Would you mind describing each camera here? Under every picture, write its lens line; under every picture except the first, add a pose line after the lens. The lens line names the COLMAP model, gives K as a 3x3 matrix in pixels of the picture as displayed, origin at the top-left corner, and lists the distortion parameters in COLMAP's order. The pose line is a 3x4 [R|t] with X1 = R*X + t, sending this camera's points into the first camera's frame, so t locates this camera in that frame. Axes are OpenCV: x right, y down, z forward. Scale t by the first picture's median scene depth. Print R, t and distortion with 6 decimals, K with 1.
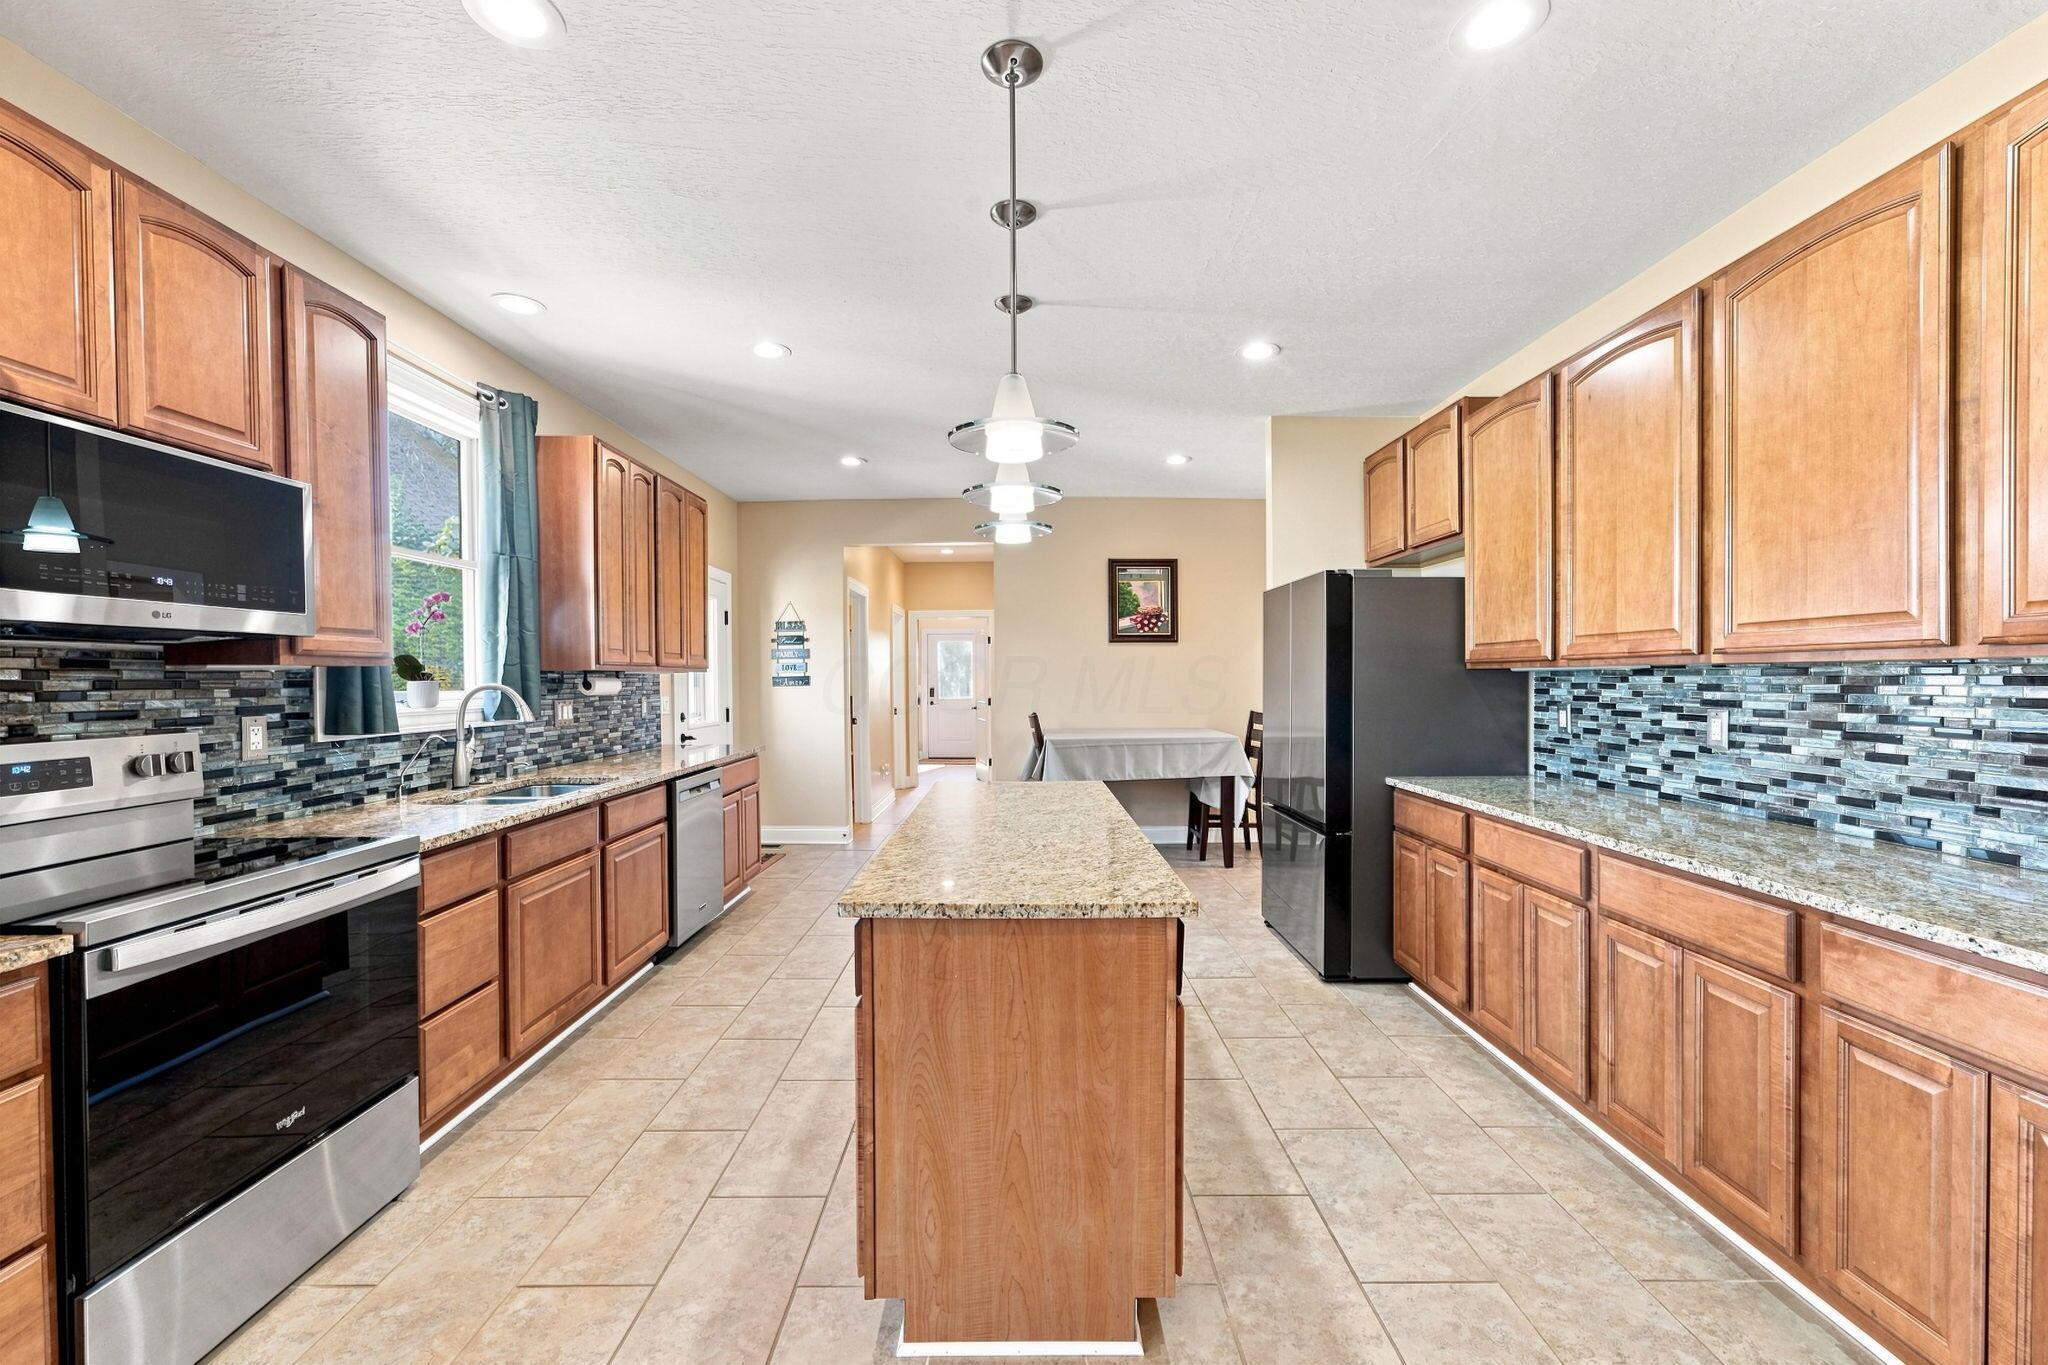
lens RADIAL K [[818.9, 0, 1024.5], [0, 818.9, 681.8], [0, 0, 1]] dist [-0.018163, 0.001422]
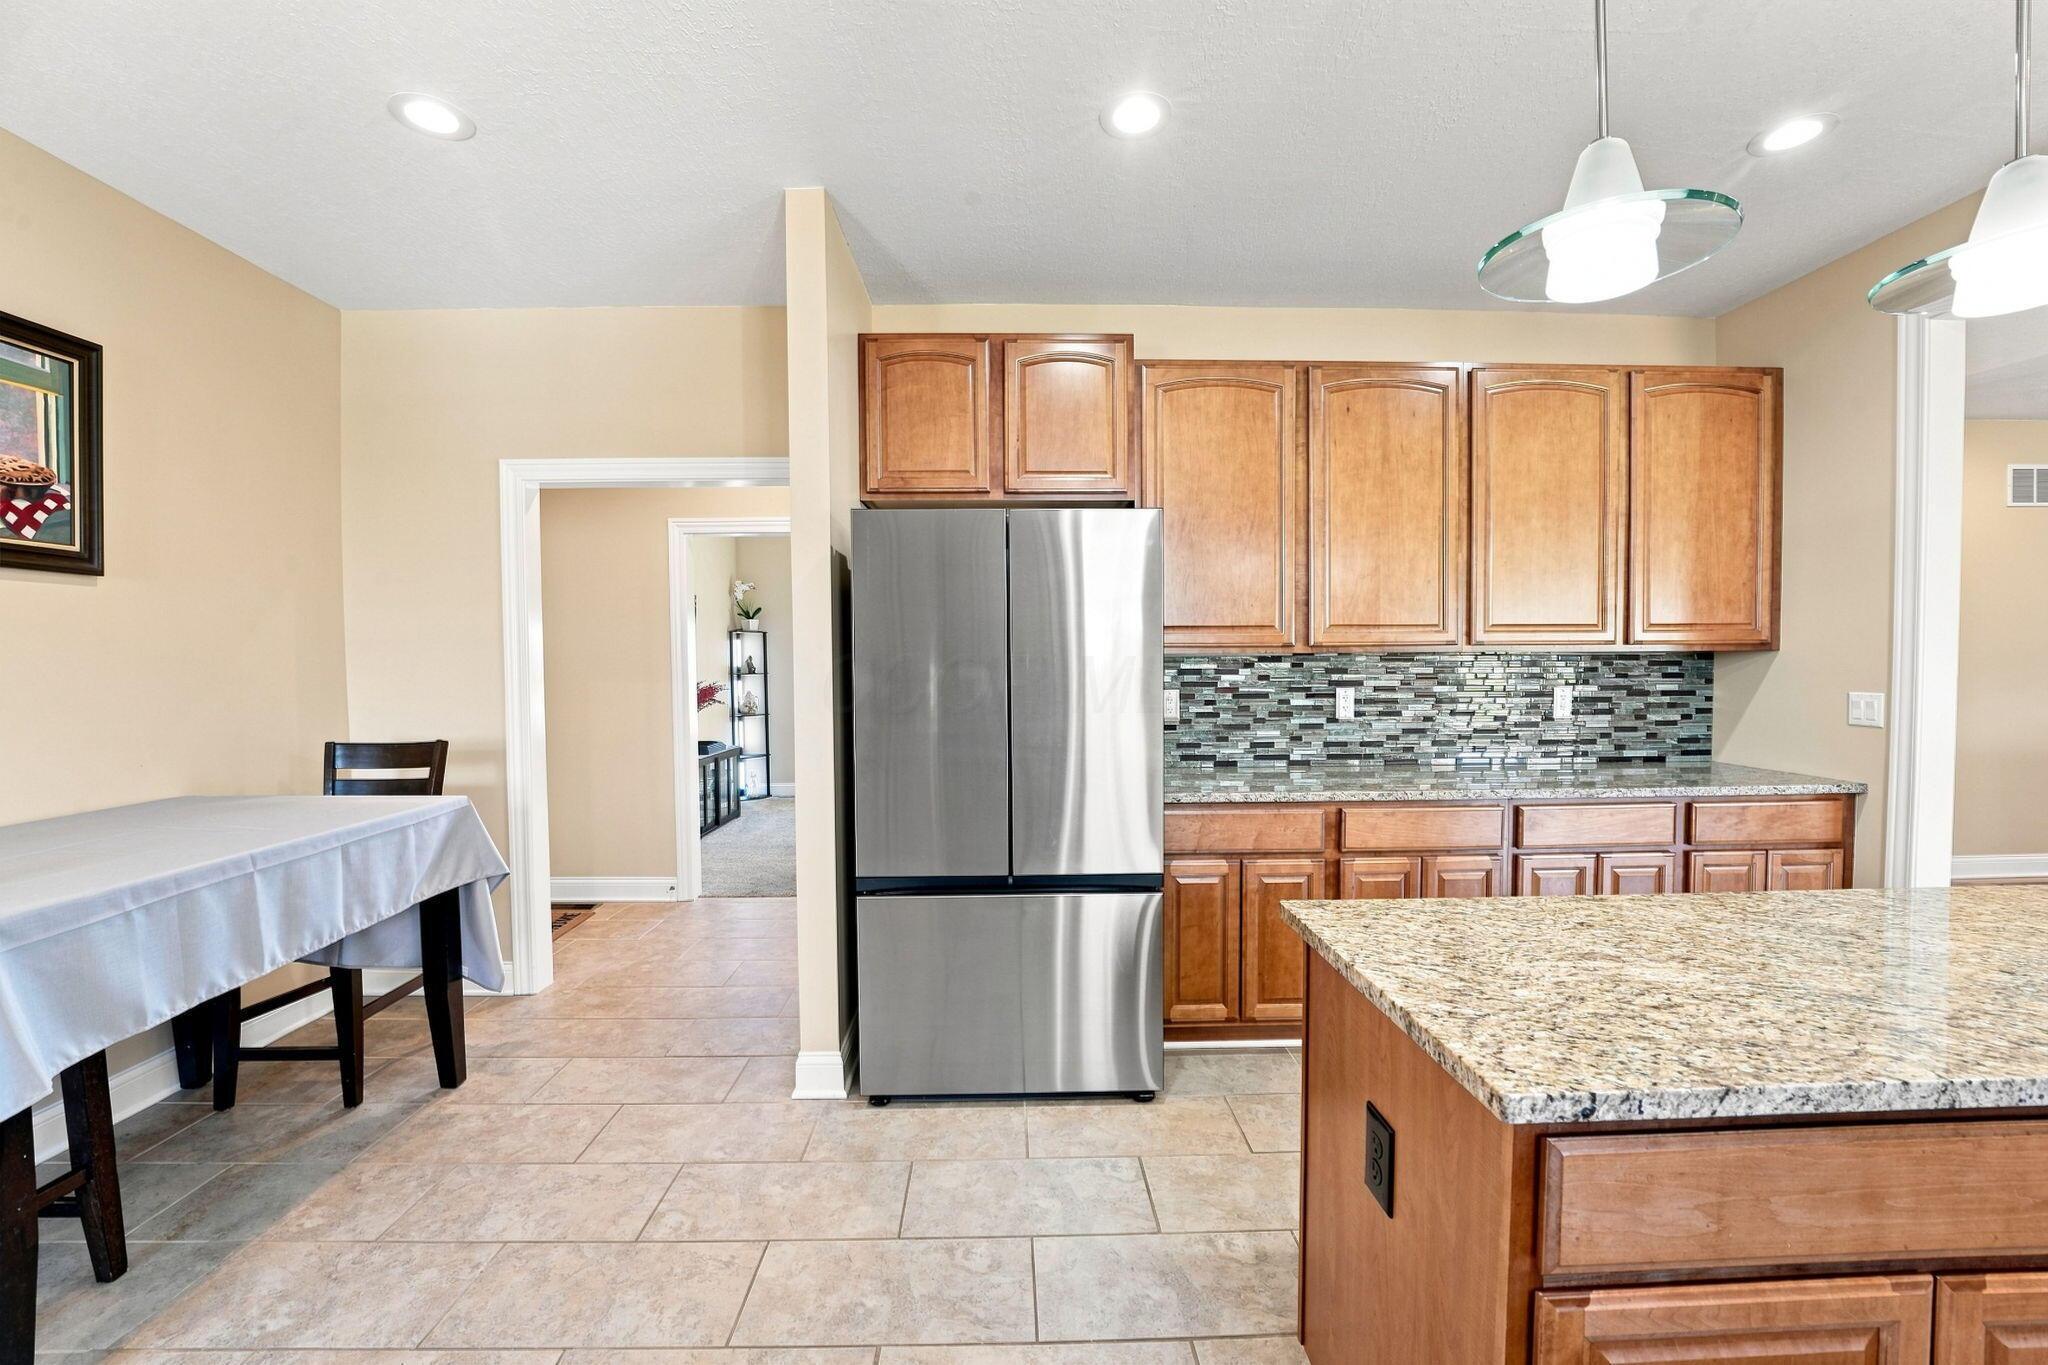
lens RADIAL K [[818.9, 0, 1038.0], [0, 818.9, 687.1], [0, 0, 1]] dist [-0.018163, 0.001422]
pose [[-0.020073, -0.027986, 0.999407, -0.435877], [0.010263, 0.999550, 0.028197, -0.009156], [-0.999746, 0.010823, -0.019777, 1.507469]]
